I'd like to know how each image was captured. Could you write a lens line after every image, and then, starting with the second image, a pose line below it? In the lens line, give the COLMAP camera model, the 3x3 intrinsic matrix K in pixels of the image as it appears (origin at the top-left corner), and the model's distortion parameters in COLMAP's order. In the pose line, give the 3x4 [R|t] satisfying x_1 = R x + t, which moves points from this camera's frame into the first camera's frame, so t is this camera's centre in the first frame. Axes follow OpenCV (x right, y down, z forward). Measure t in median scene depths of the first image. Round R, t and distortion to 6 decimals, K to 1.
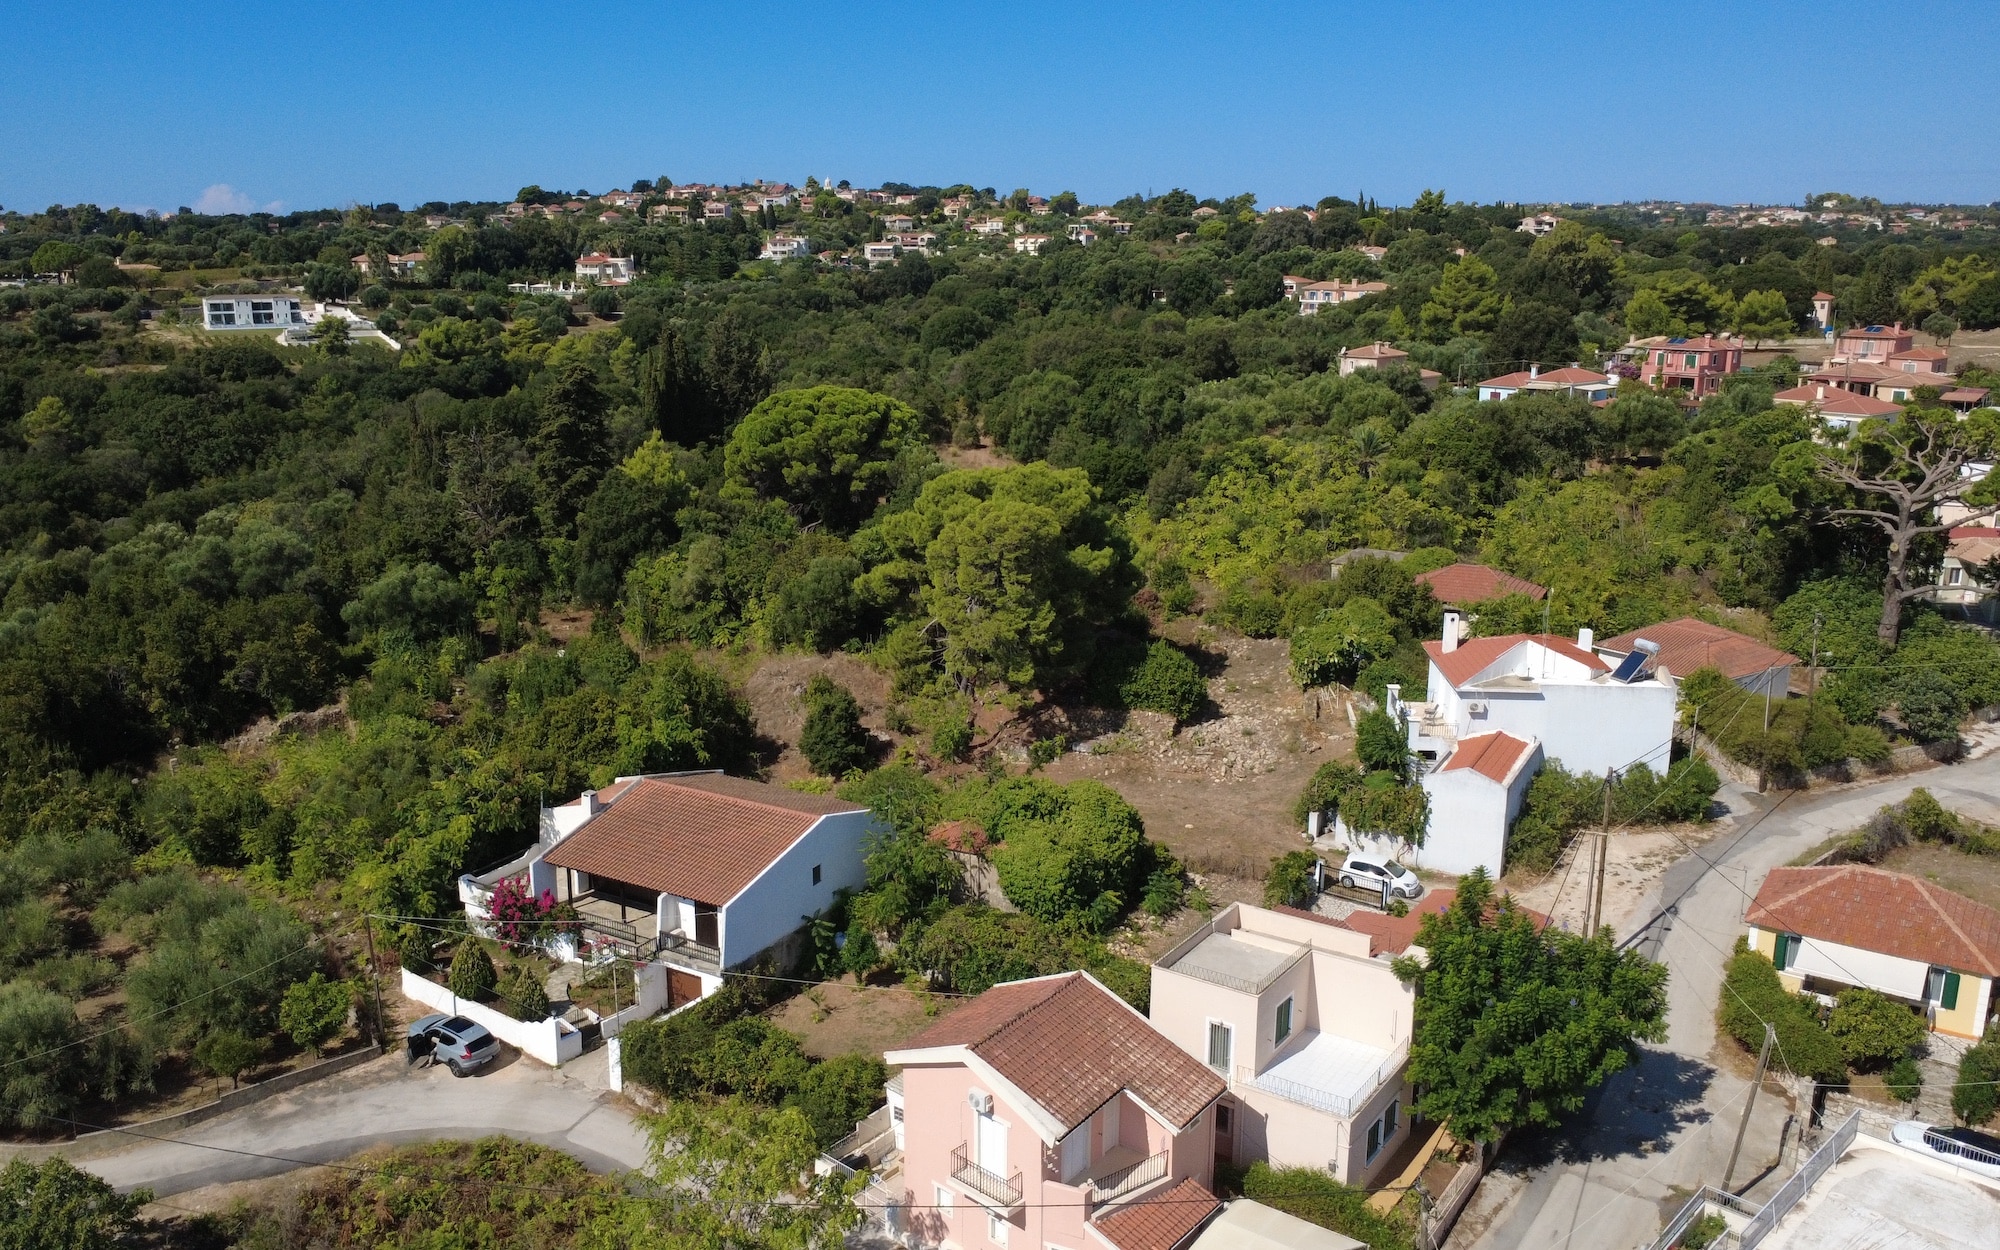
lens RADIAL K [[1619.1, 0, 878.5], [0, 1619.1, 616.9], [0, 0, 1]] dist [-0.001455, 0.003711]
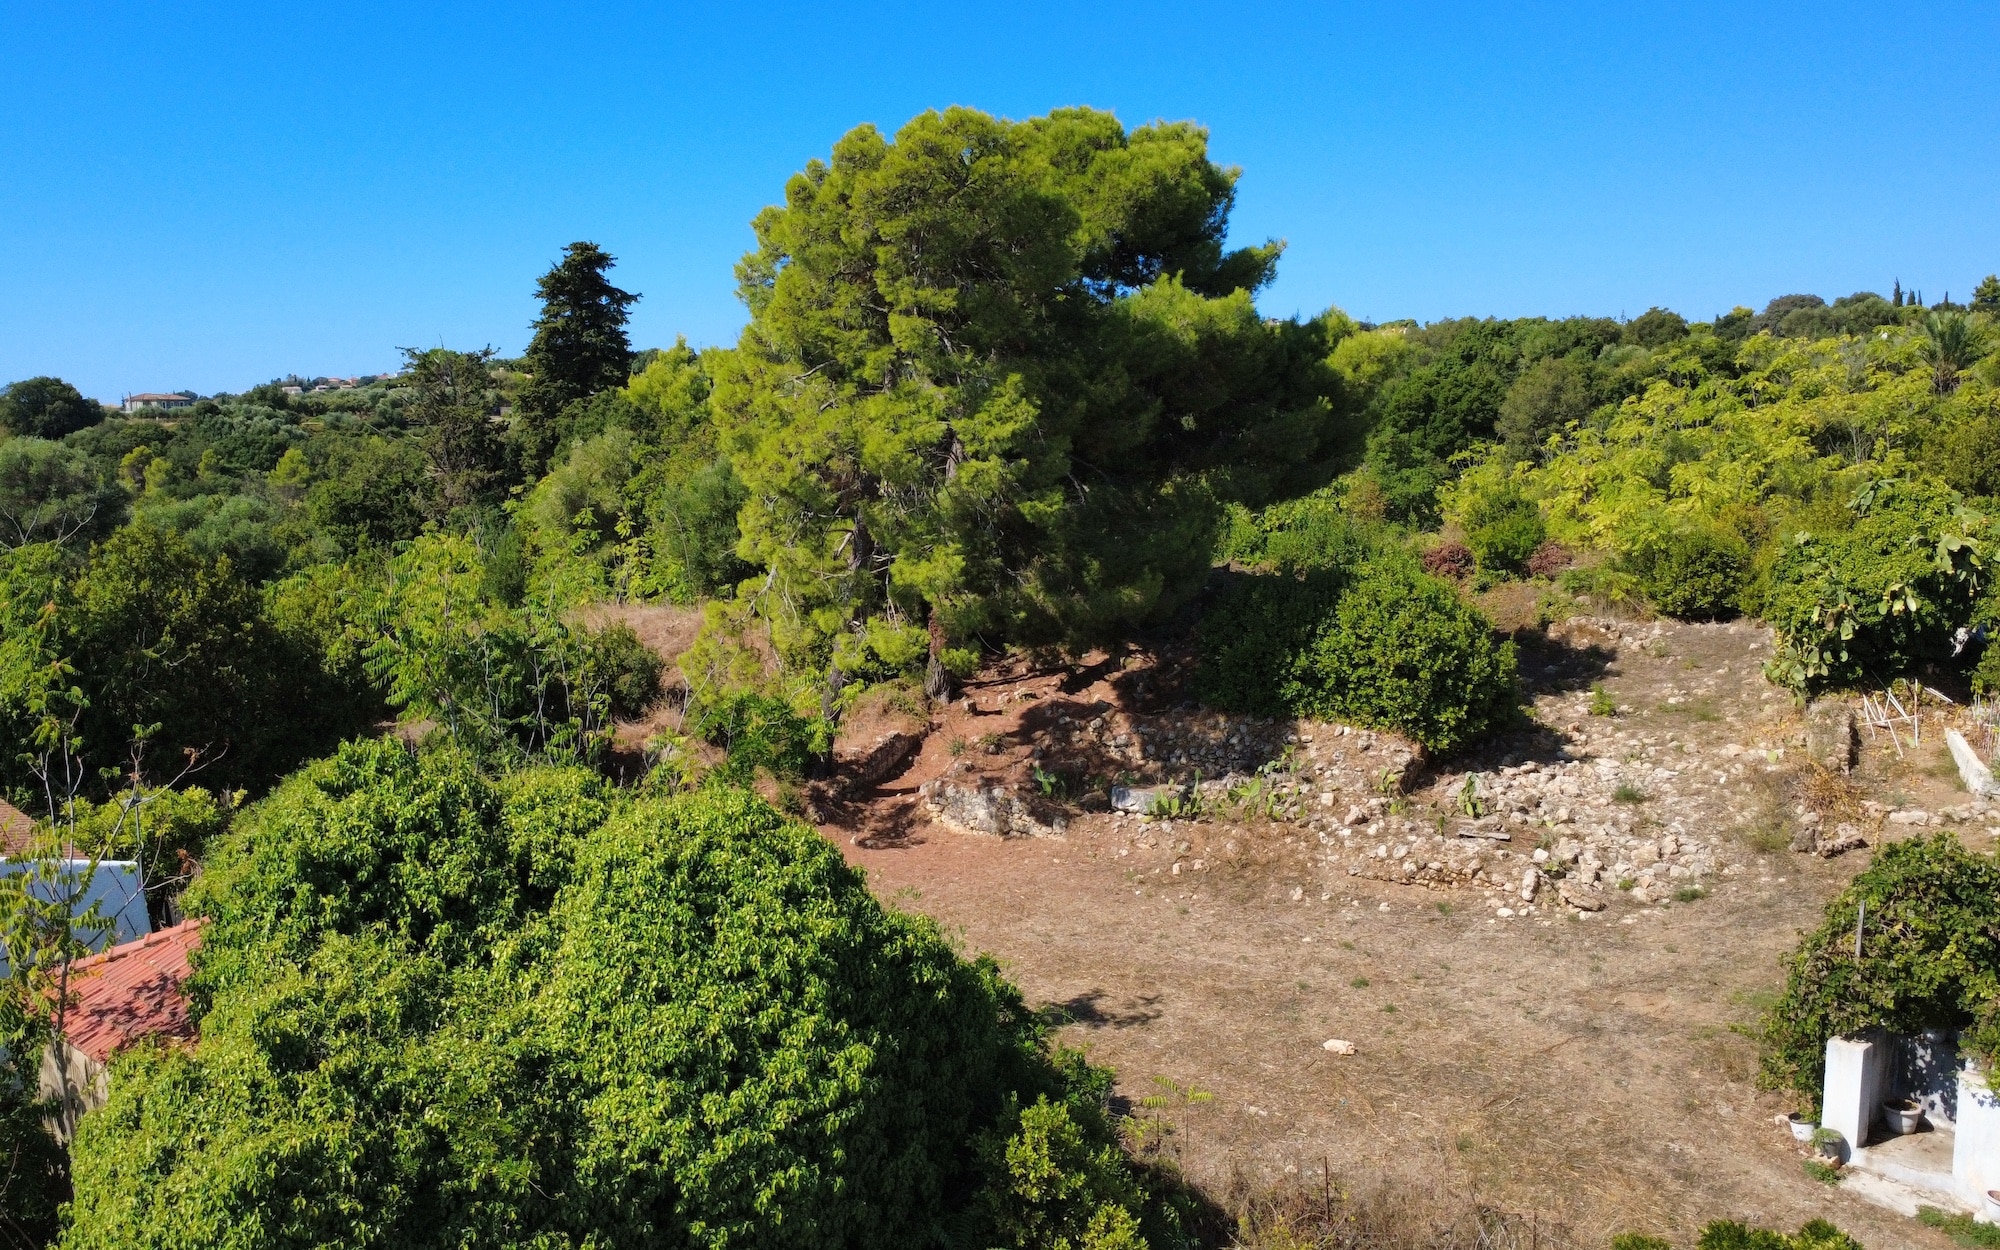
lens RADIAL K [[1619.1, 0, 878.5], [0, 1619.1, 616.9], [0, 0, 1]] dist [-0.001455, 0.003711]
pose [[0.963113, 0.030597, -0.267352, 0.162882], [-0.058033, 0.993752, -0.095332, 0.075737], [0.262765, 0.107331, 0.958872, 0.612427]]
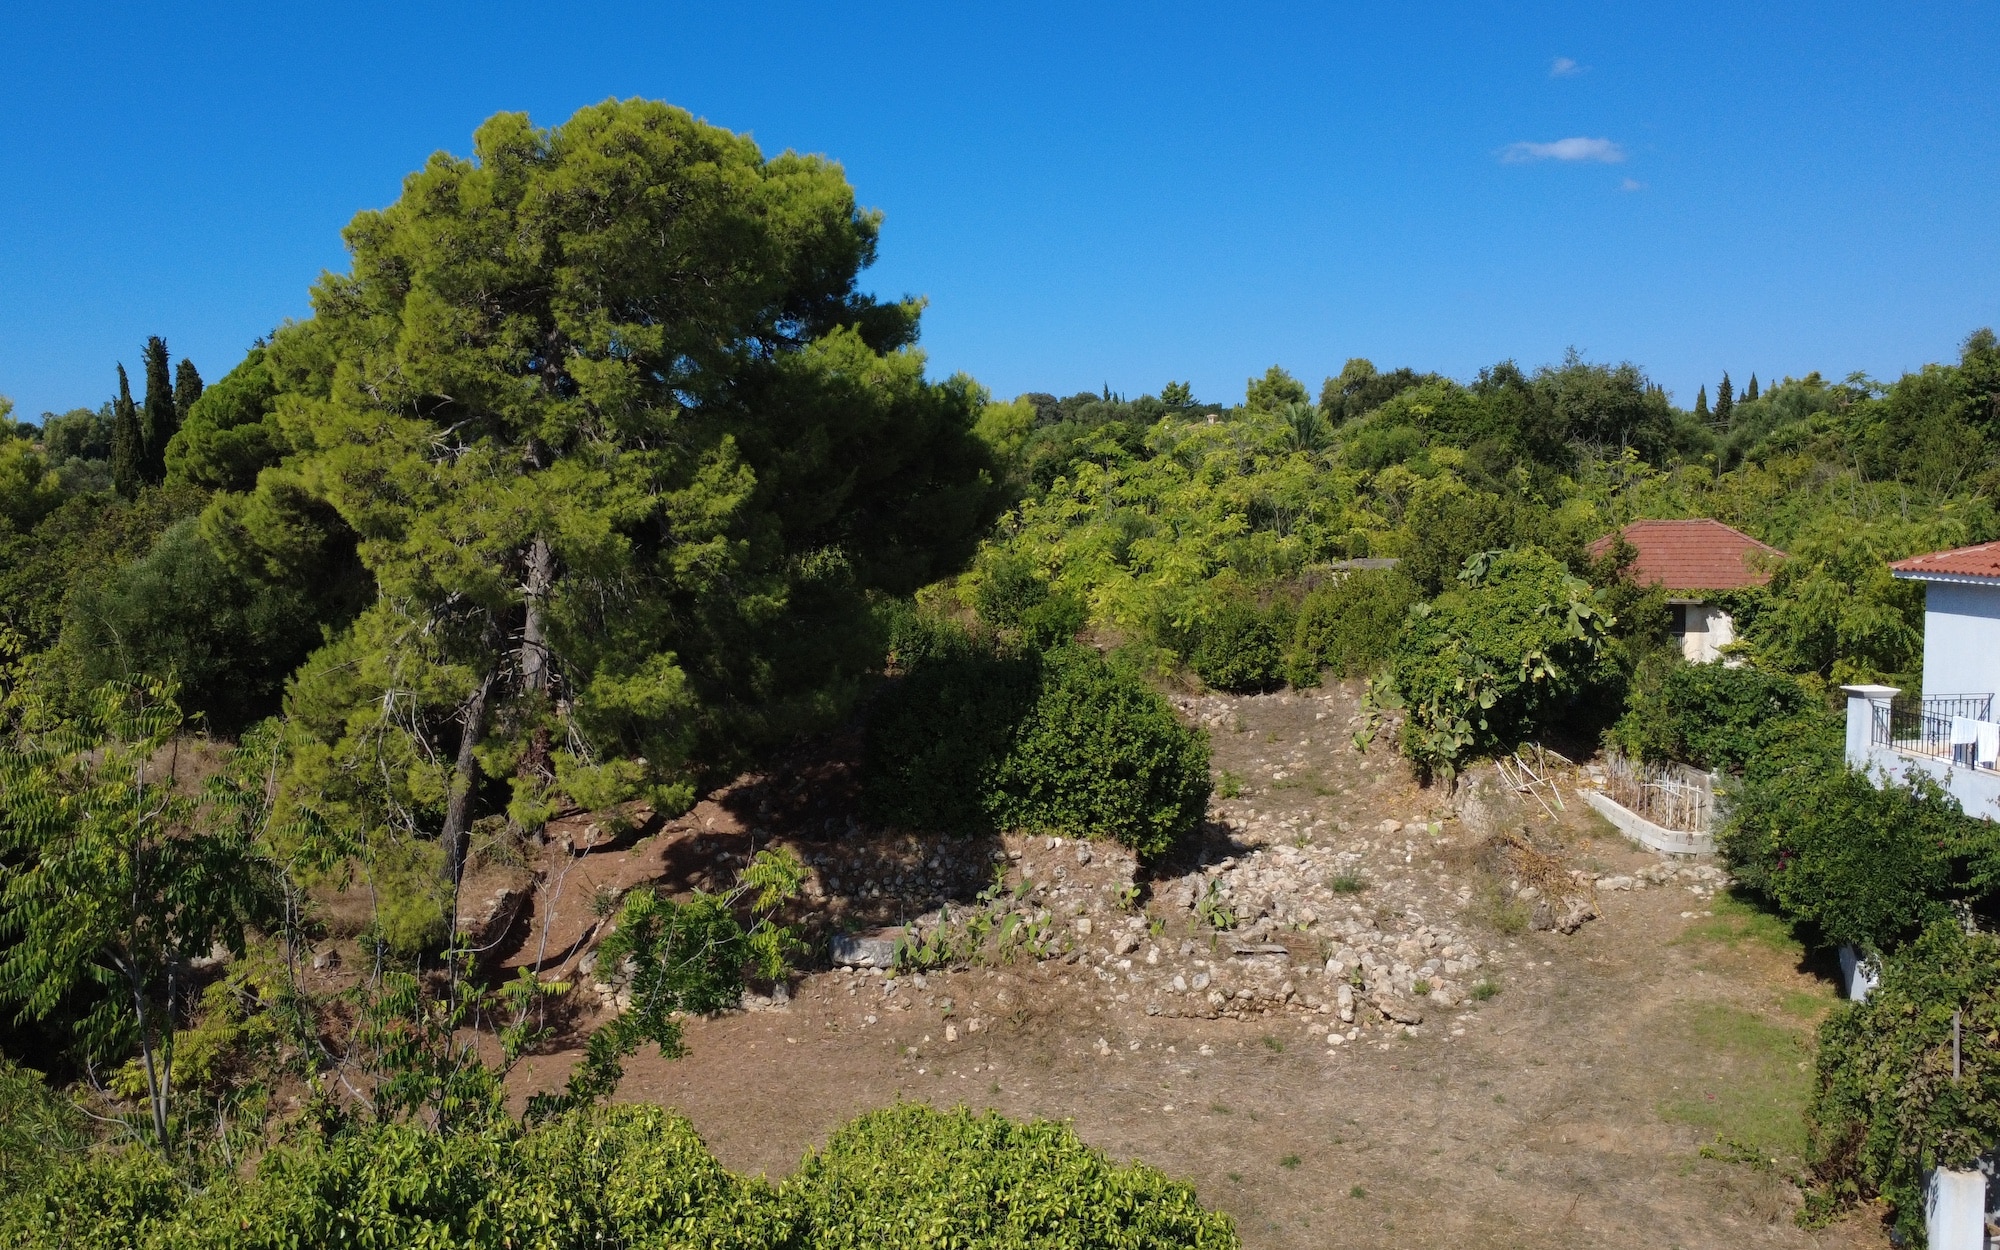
lens RADIAL K [[1619.1, 0, 878.5], [0, 1619.1, 616.9], [0, 0, 1]] dist [-0.001455, 0.003711]
pose [[0.987181, -0.017295, 0.158666, 0.079554], [0.041548, 0.987684, -0.150844, 0.062941], [-0.154103, 0.155502, 0.975741, 0.675971]]
